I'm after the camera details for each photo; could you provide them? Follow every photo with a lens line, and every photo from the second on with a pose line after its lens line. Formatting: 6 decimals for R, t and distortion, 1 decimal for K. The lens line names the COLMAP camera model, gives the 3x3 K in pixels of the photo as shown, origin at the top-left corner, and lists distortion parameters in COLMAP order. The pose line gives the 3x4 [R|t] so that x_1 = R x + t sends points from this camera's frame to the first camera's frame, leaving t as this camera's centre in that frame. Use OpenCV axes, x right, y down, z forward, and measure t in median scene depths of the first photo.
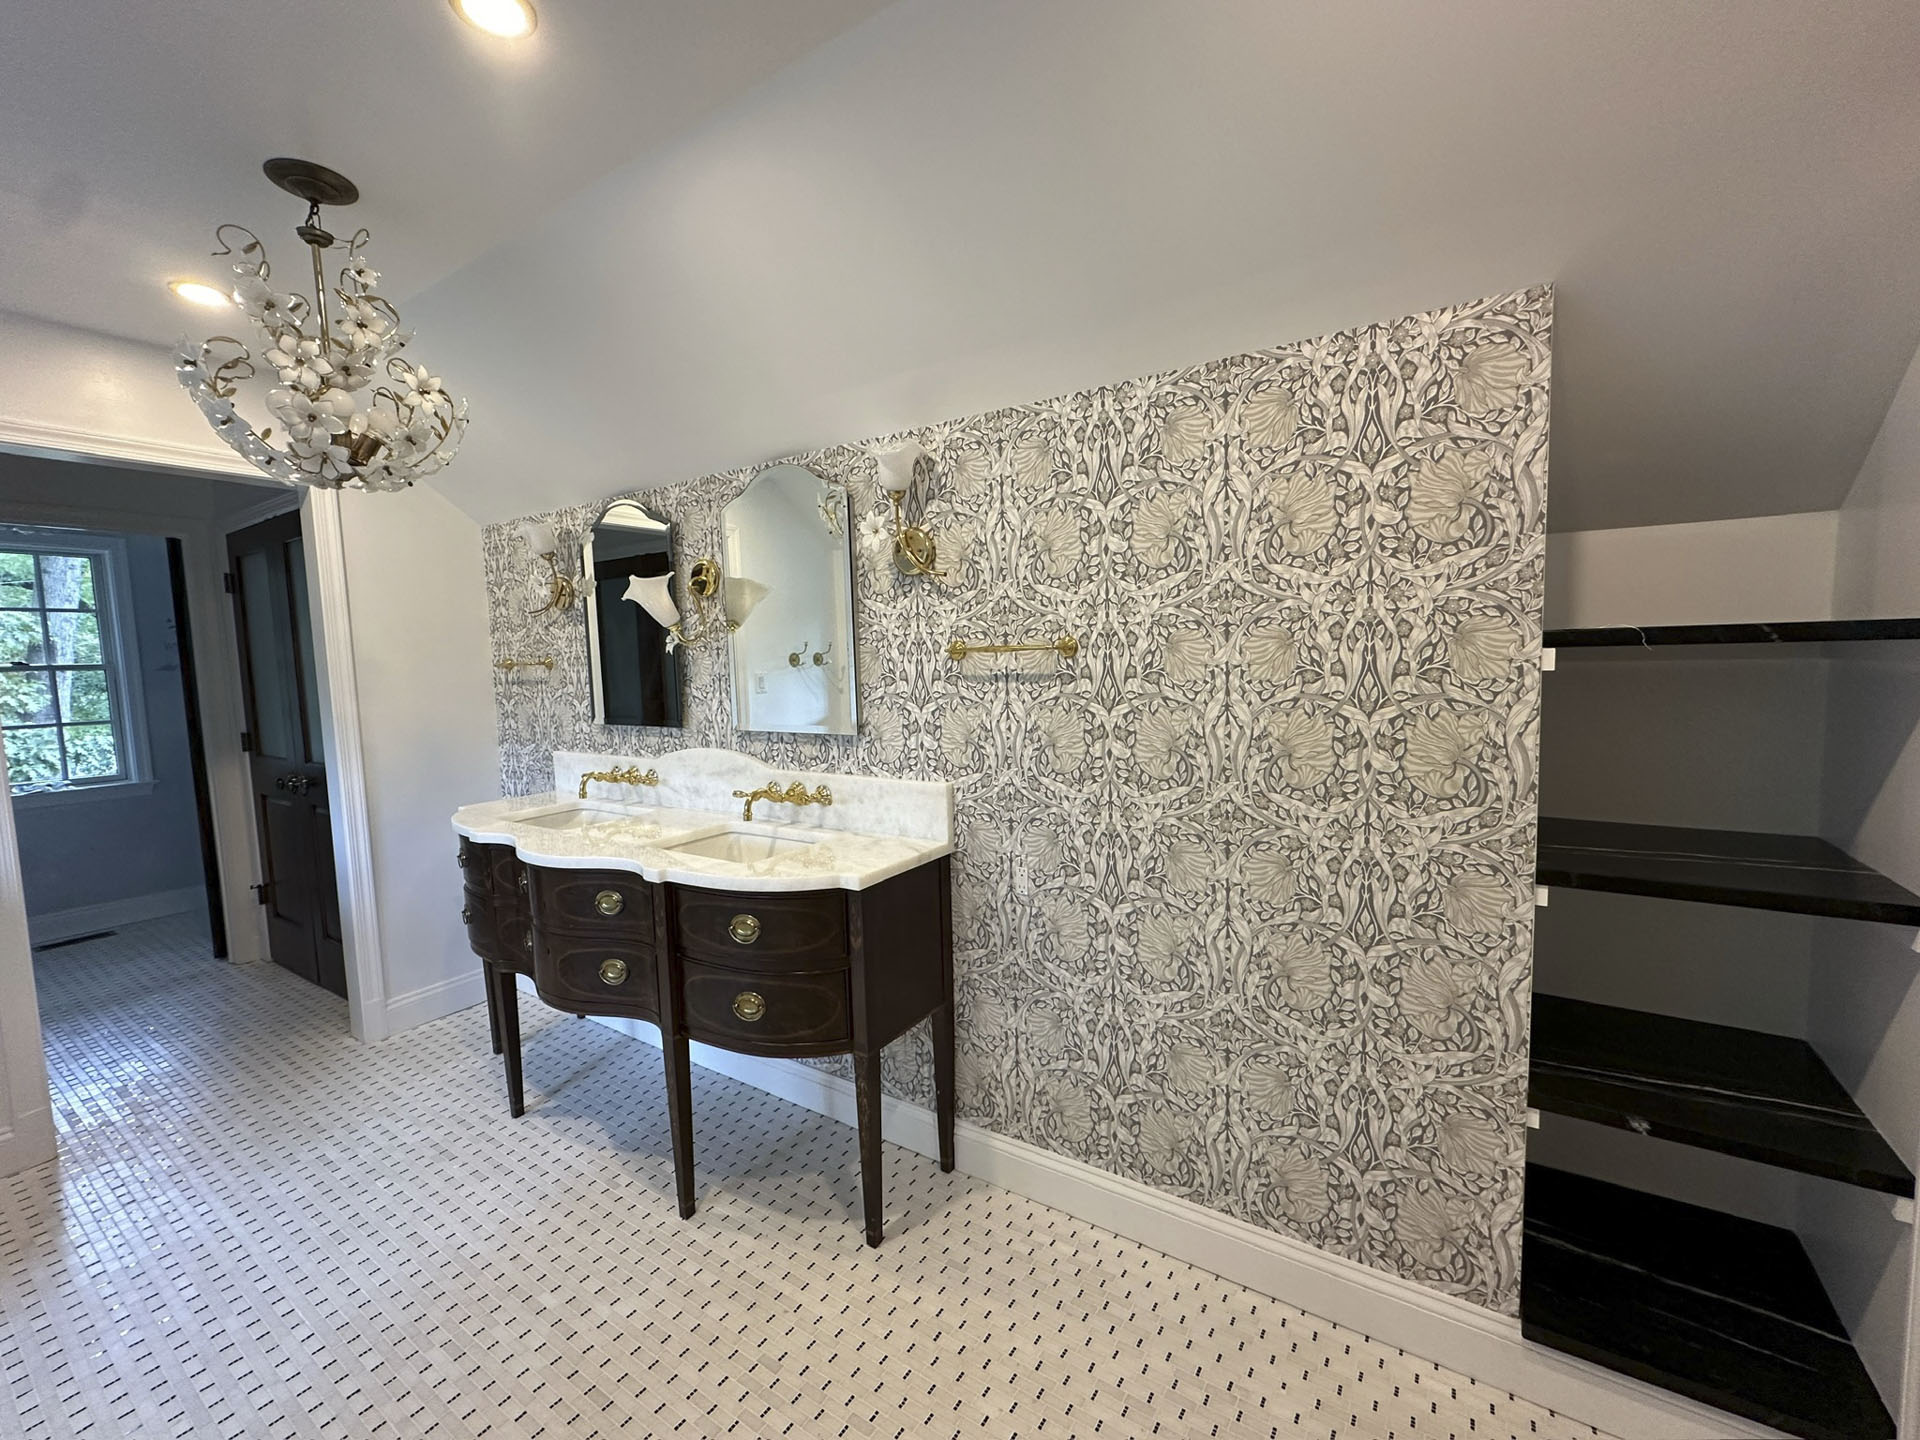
lens RADIAL K [[801.6, 0, 960.4], [0, 801.6, 719.3], [0, 0, 1]] dist [0.007571, -0.001263]
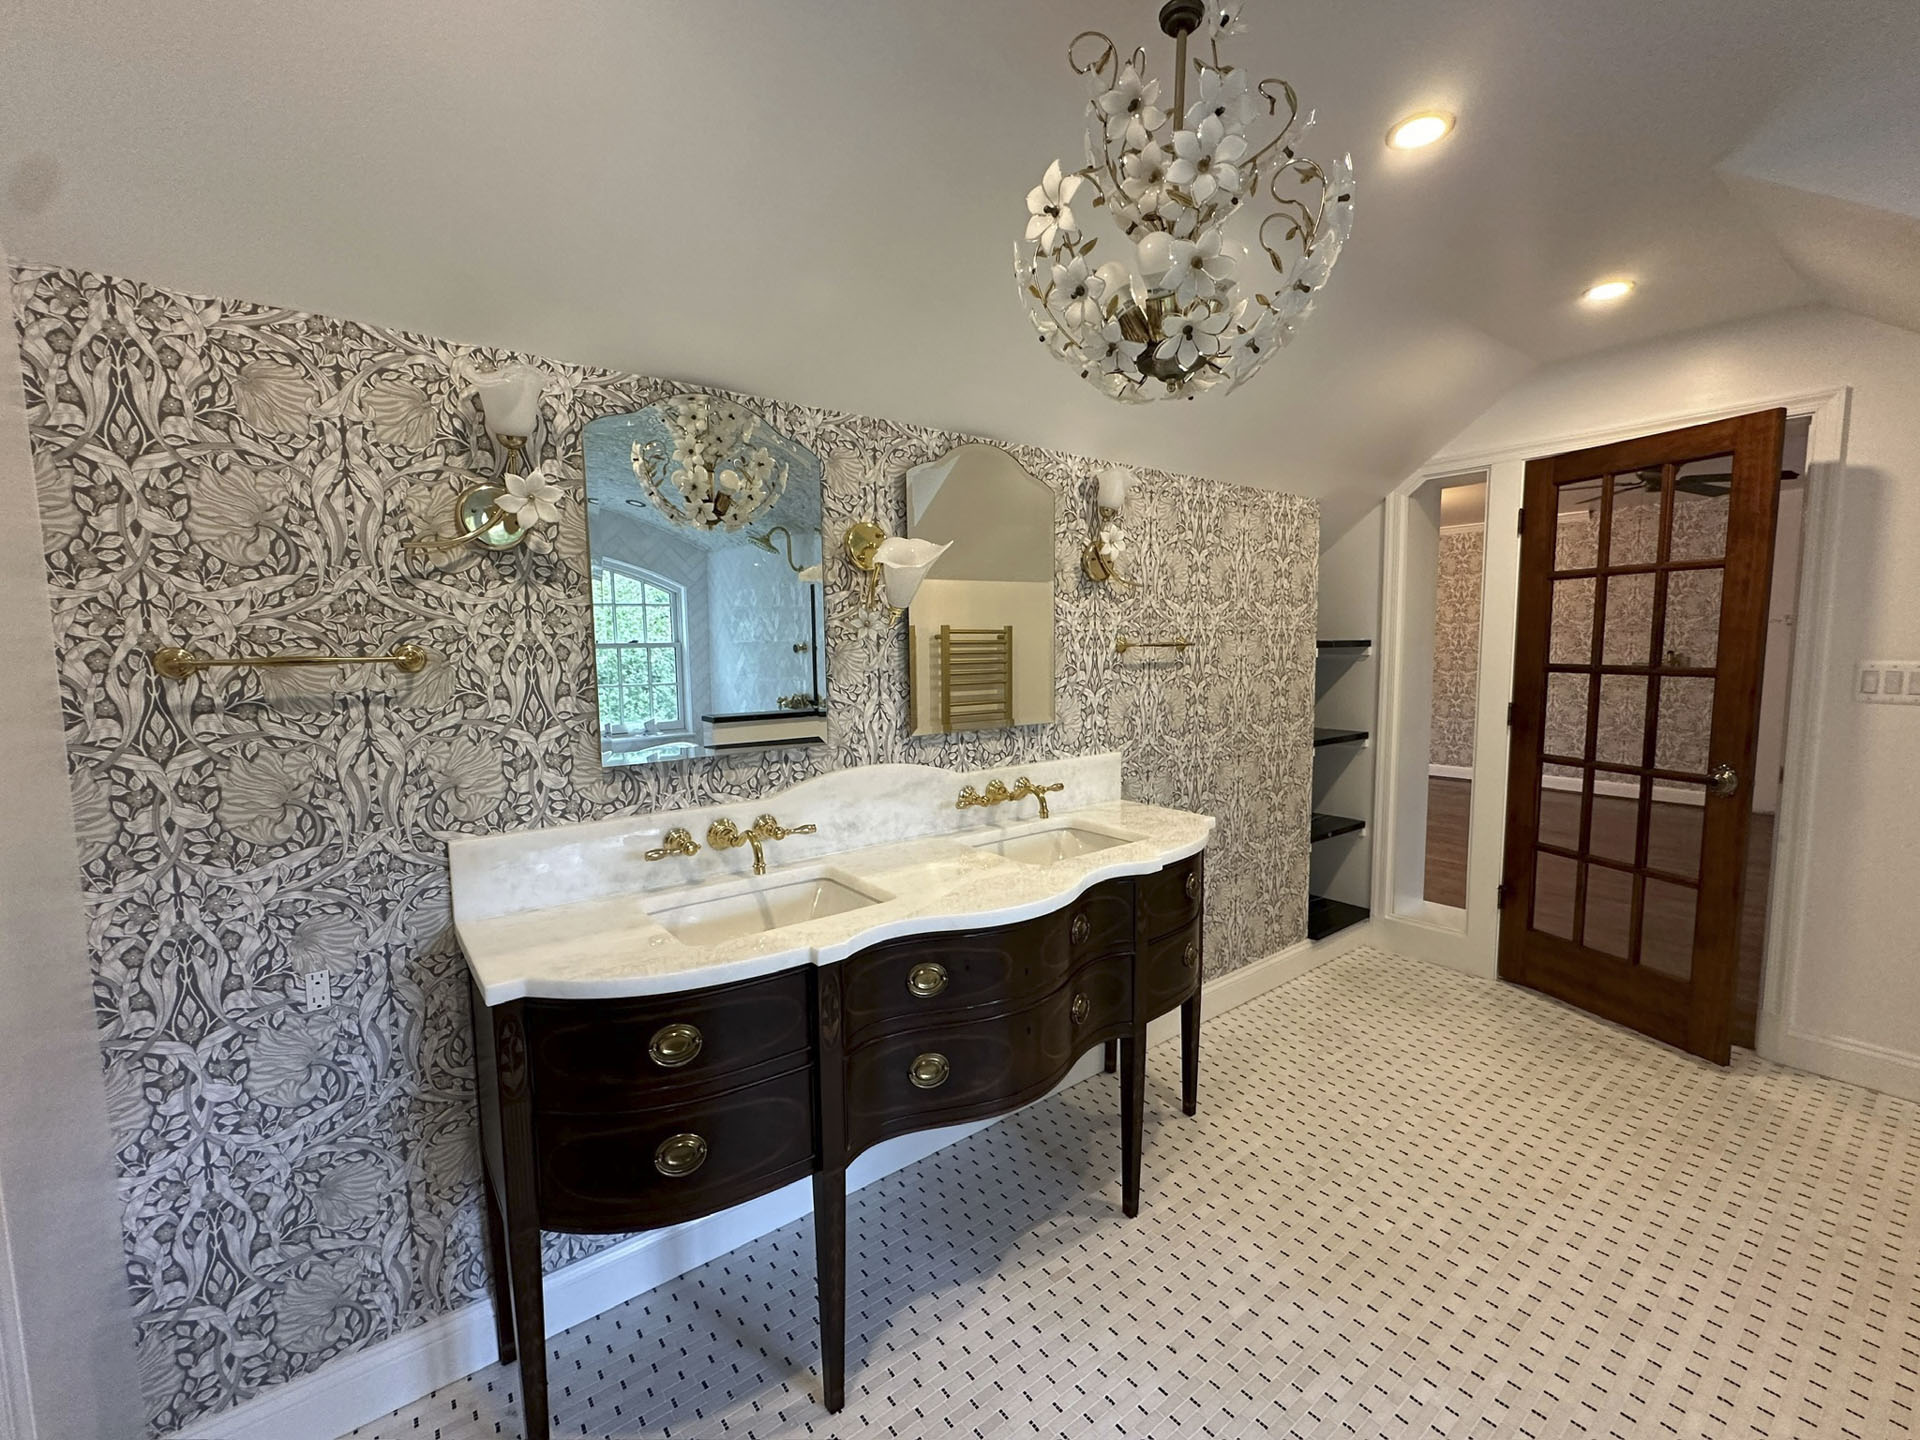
lens RADIAL K [[801.6, 0, 902.9], [0, 801.6, 733.4], [0, 0, 1]] dist [0.007571, -0.001263]
pose [[0.344728, -0.070018, 0.936088, -0.267024], [0.092021, 0.994932, 0.040532, -0.006186], [-0.934181, 0.072167, 0.349424, 0.180574]]
